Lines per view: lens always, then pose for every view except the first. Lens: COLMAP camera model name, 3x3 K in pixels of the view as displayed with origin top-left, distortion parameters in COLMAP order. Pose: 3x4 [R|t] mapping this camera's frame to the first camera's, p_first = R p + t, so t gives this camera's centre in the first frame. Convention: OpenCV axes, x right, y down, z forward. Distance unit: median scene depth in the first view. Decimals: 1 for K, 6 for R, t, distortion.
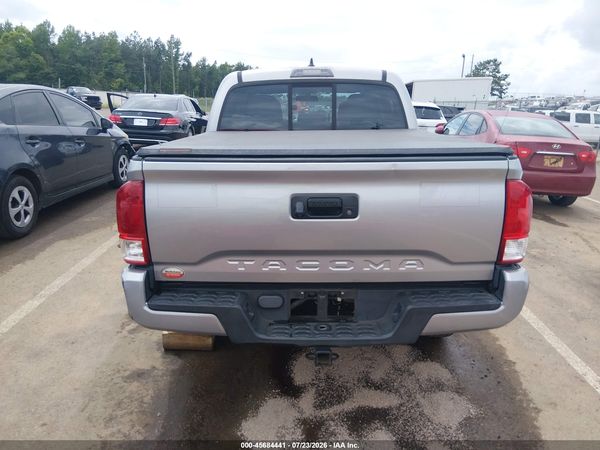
lens RADIAL K [[450.1, 0, 302.0], [0, 450.1, 227.3], [0, 0, 1]] dist [0.098789, -0.163487]
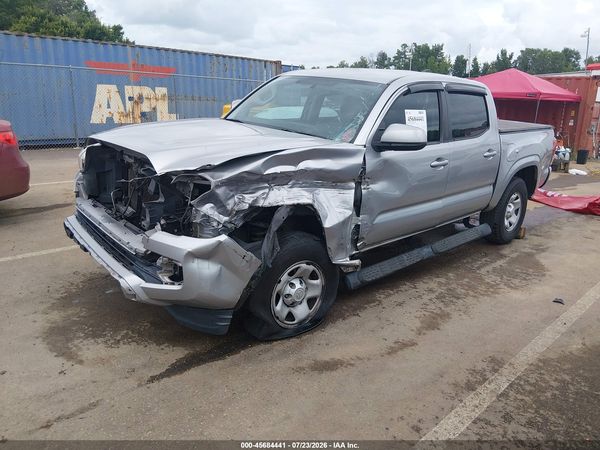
lens RADIAL K [[450.1, 0, 302.0], [0, 450.1, 227.3], [0, 0, 1]] dist [0.098789, -0.163487]
pose [[-0.688847, -0.266846, 0.674006, -0.891395], [0.123487, 0.872997, 0.471834, -0.752276], [-0.714312, 0.408253, -0.568409, 2.593016]]
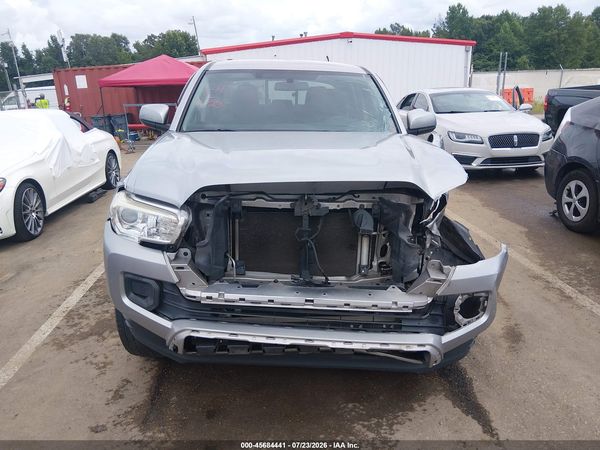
lens RADIAL K [[454.2, 0, 302.3], [0, 454.2, 226.9], [0, 0, 1]] dist [0.066456, -0.116044]
pose [[-0.996904, 0.010867, -0.077873, 0.092740], [-0.032510, 0.844807, 0.534082, -0.776516], [0.071591, 0.534960, -0.841839, 2.803606]]
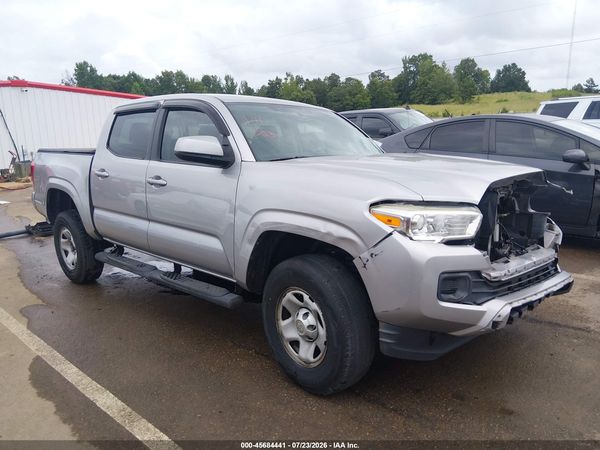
lens RADIAL K [[450.1, 0, 302.0], [0, 450.1, 227.3], [0, 0, 1]] dist [0.098789, -0.163487]
pose [[-0.679672, 0.137614, -0.720491, 0.905587], [-0.186994, 0.917284, 0.351601, -0.636786], [0.709281, 0.373701, -0.597719, 2.513304]]
